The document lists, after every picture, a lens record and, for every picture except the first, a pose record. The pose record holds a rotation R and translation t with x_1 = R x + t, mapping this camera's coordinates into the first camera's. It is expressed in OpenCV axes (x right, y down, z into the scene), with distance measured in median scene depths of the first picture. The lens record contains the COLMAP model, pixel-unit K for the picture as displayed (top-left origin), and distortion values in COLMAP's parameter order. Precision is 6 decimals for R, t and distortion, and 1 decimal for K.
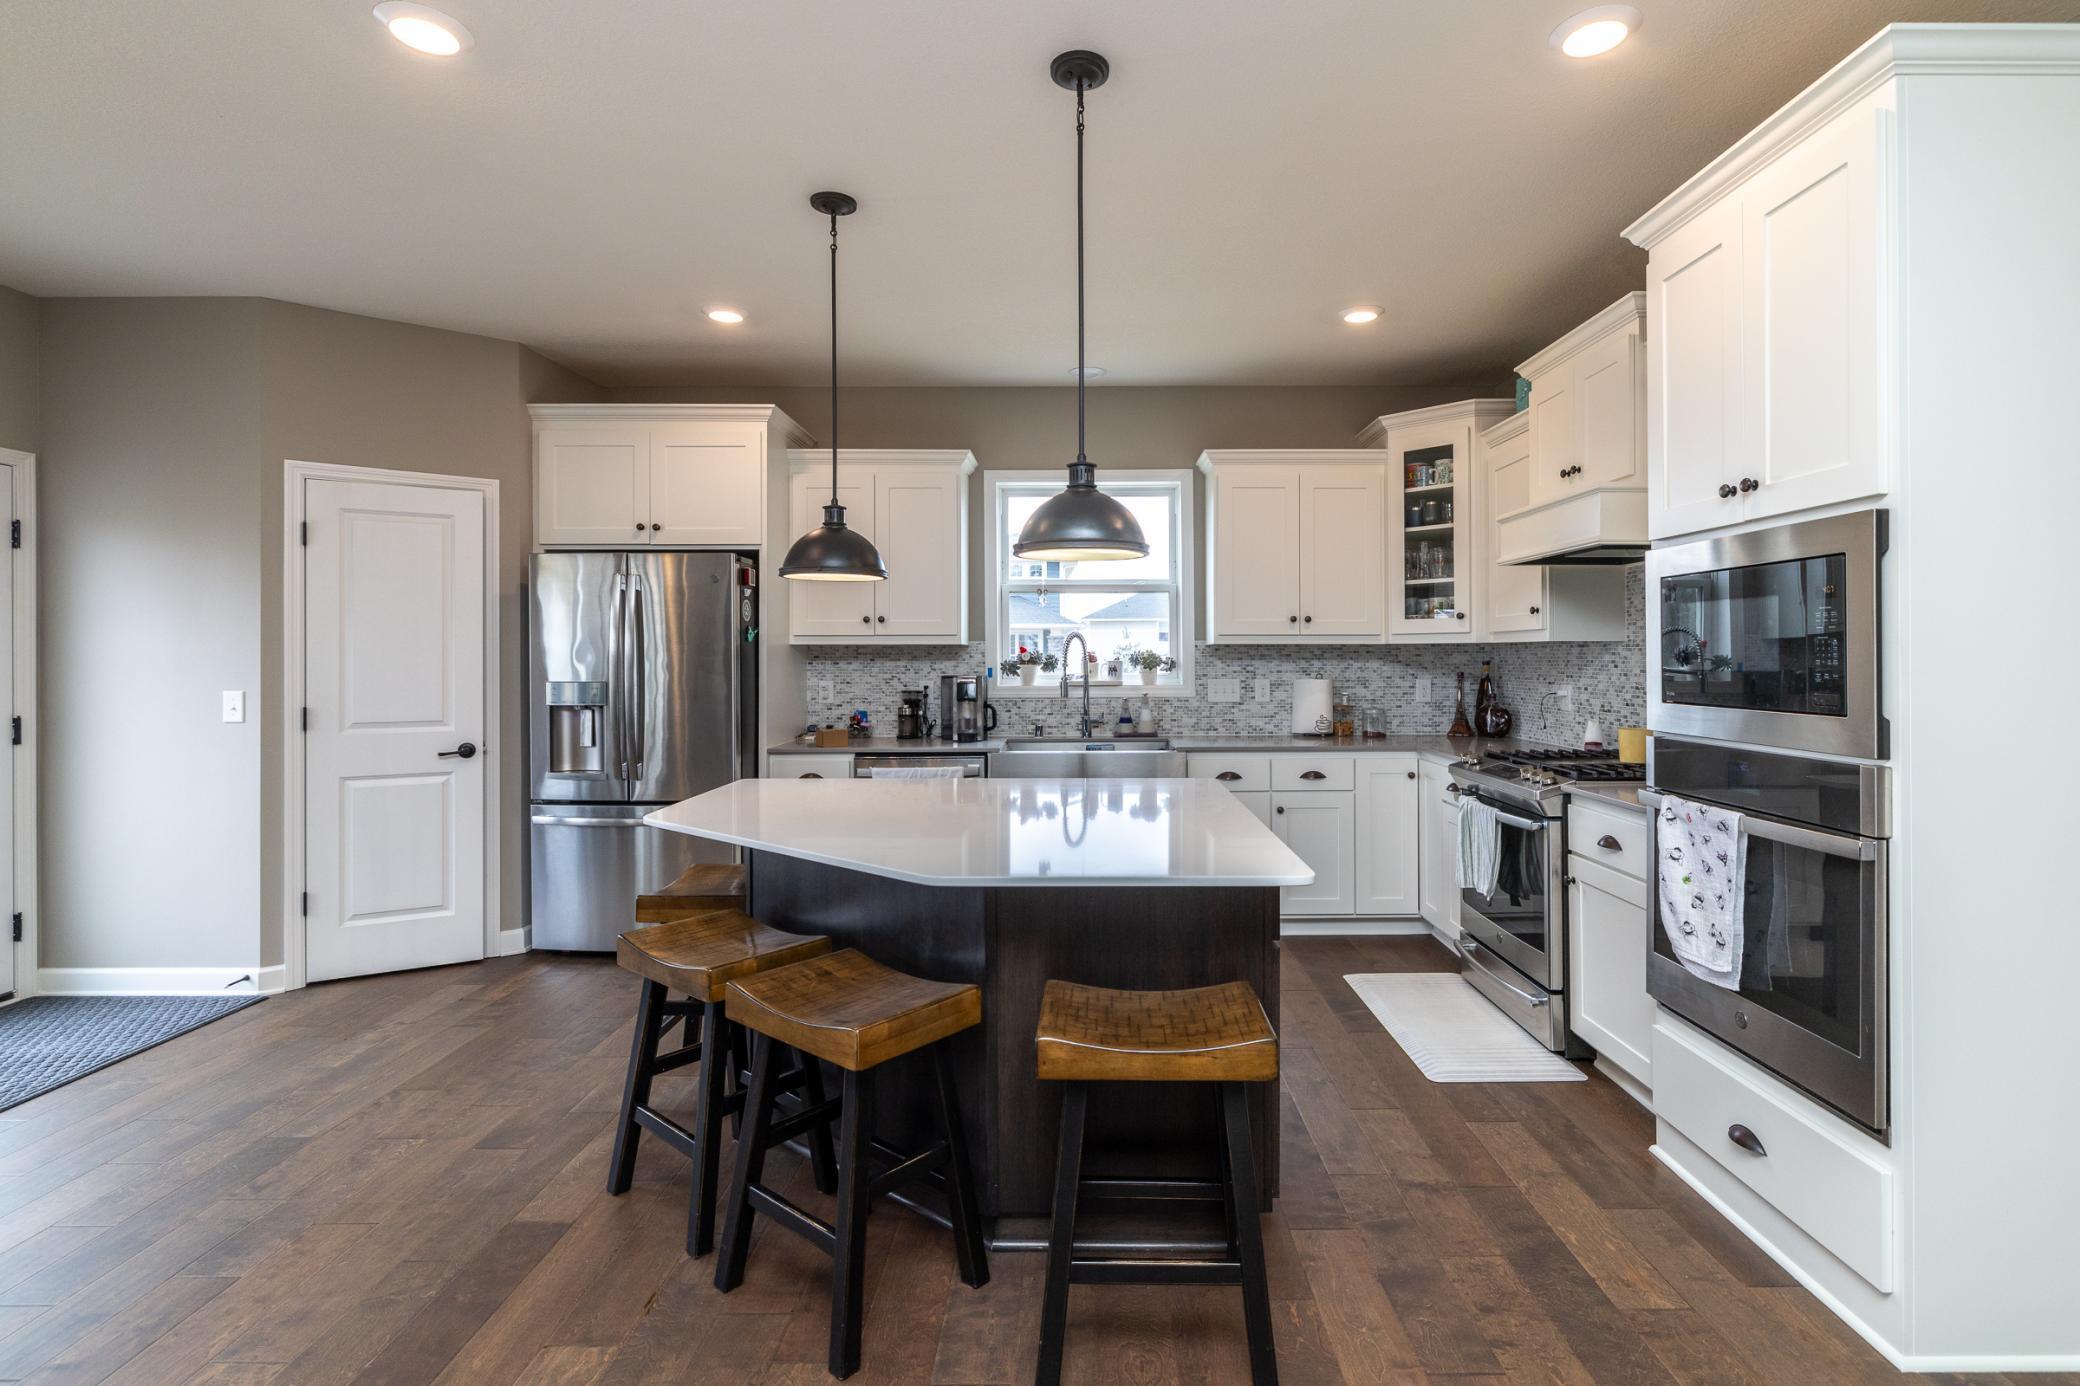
lens RADIAL K [[976.0, 0, 1085.1], [0, 976.0, 660.0], [0, 0, 1]] dist [0.010304, 0.000520]
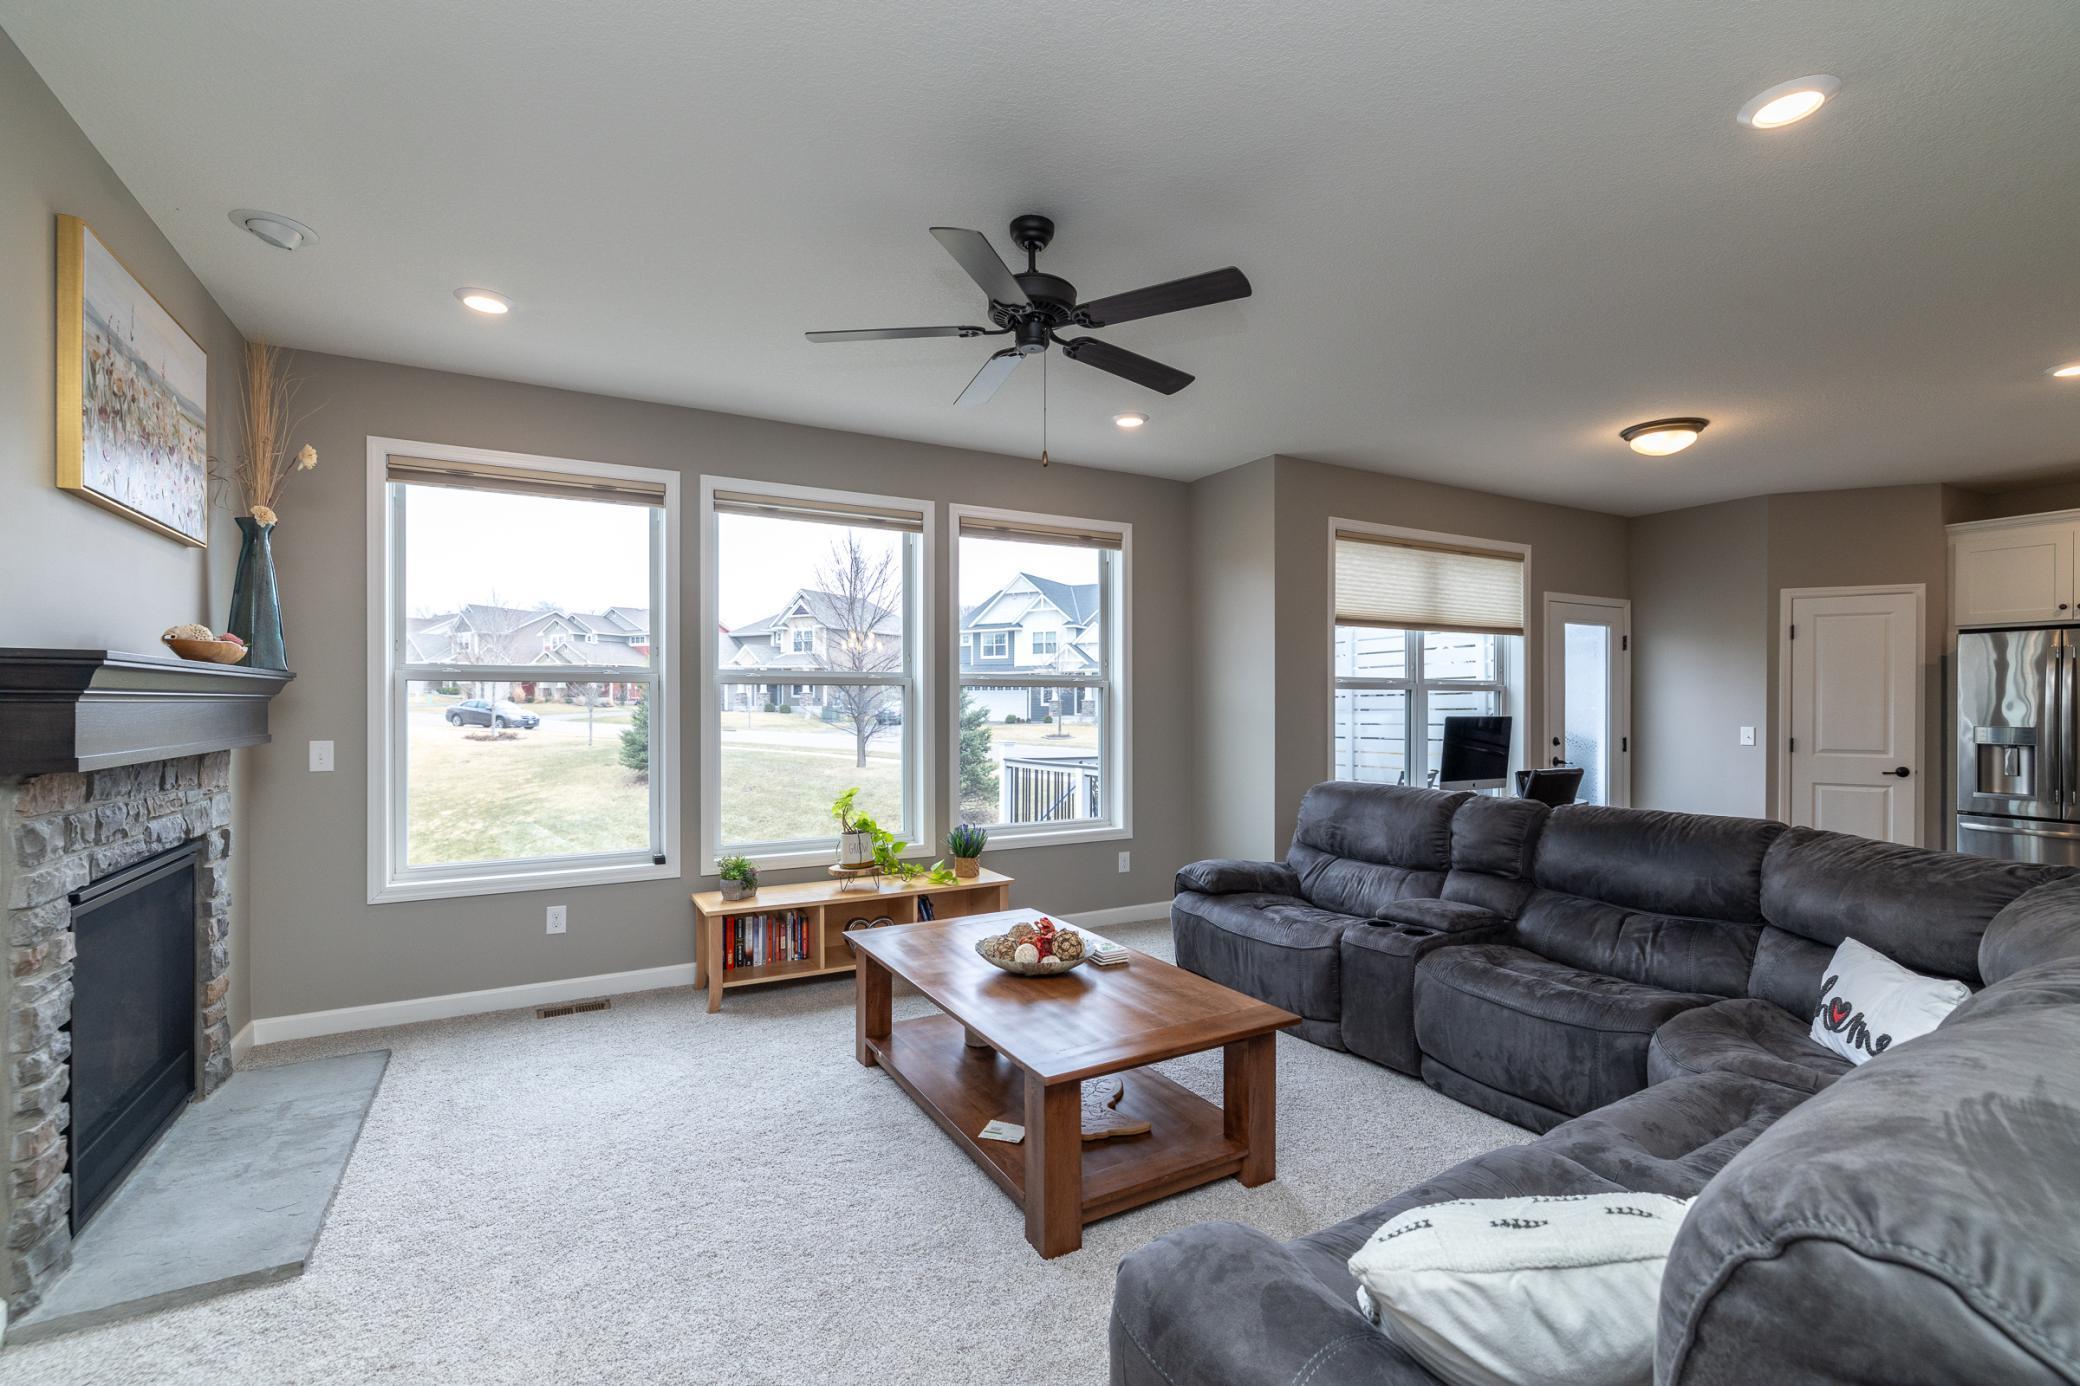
lens RADIAL K [[922.2, 0, 1030.0], [0, 922.2, 700.2], [0, 0, 1]] dist [-0.000423, 0.000114]
pose [[0.476950, 0.001072, -0.878930, -0.039276], [-0.006681, 0.999975, -0.002406, -0.002178], [0.878905, 0.007020, 0.476945, -0.741780]]
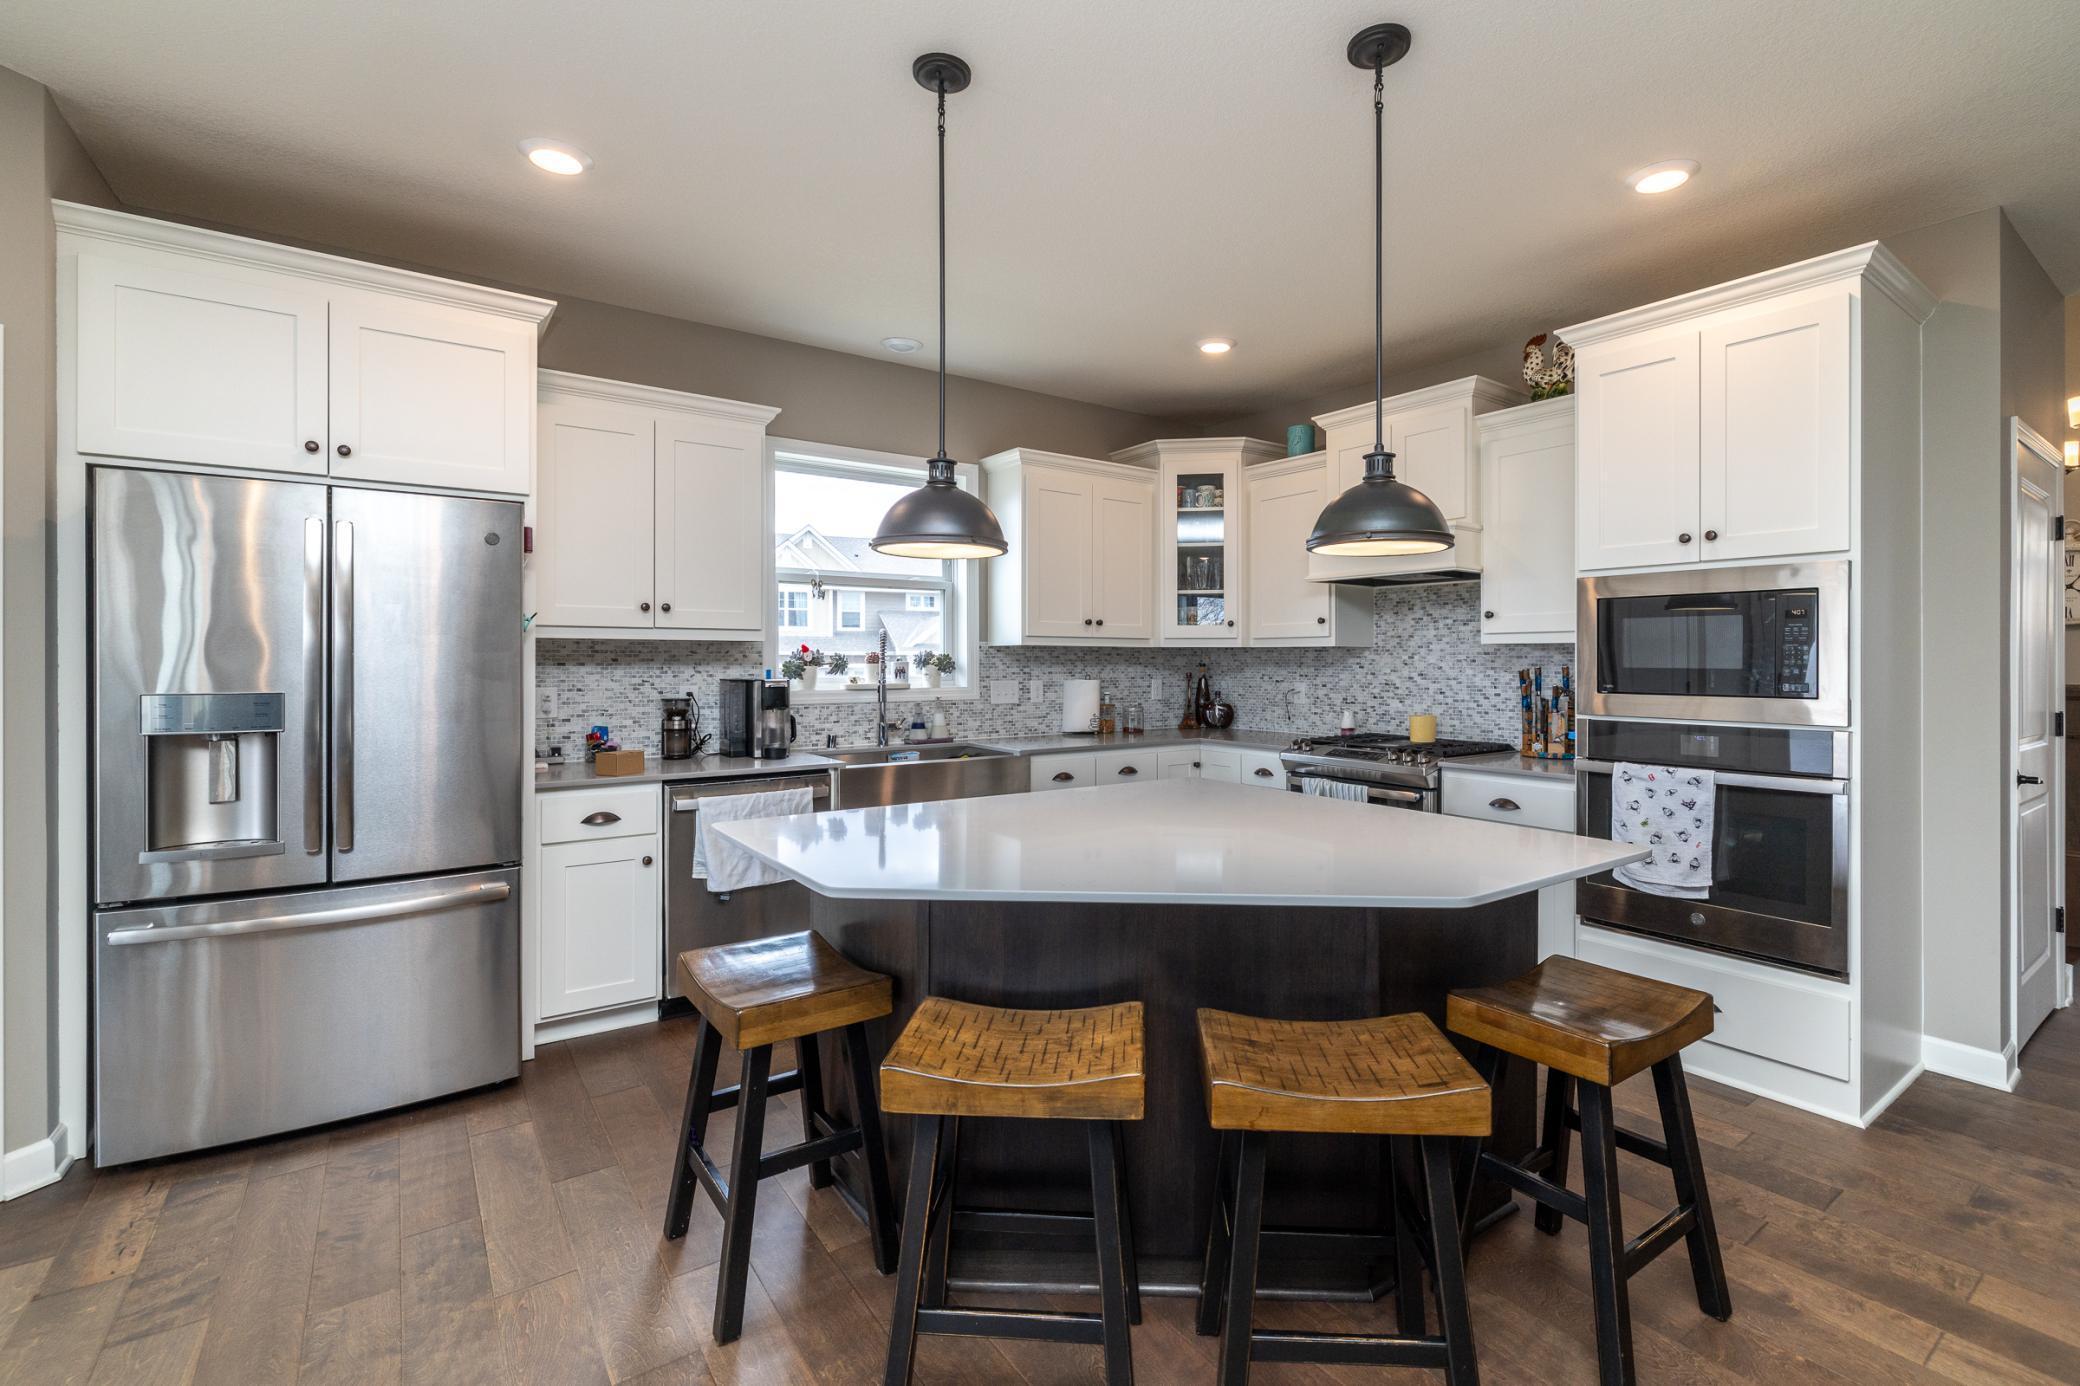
lens RADIAL K [[922.2, 0, 1070.7], [0, 922.2, 663.6], [0, 0, 1]] dist [-0.000423, 0.000114]
pose [[0.808851, 0.002111, 0.588010, -0.399271], [-0.001717, 0.999998, -0.001228, 0.003613], [-0.588011, -0.000017, 0.808853, 0.227117]]
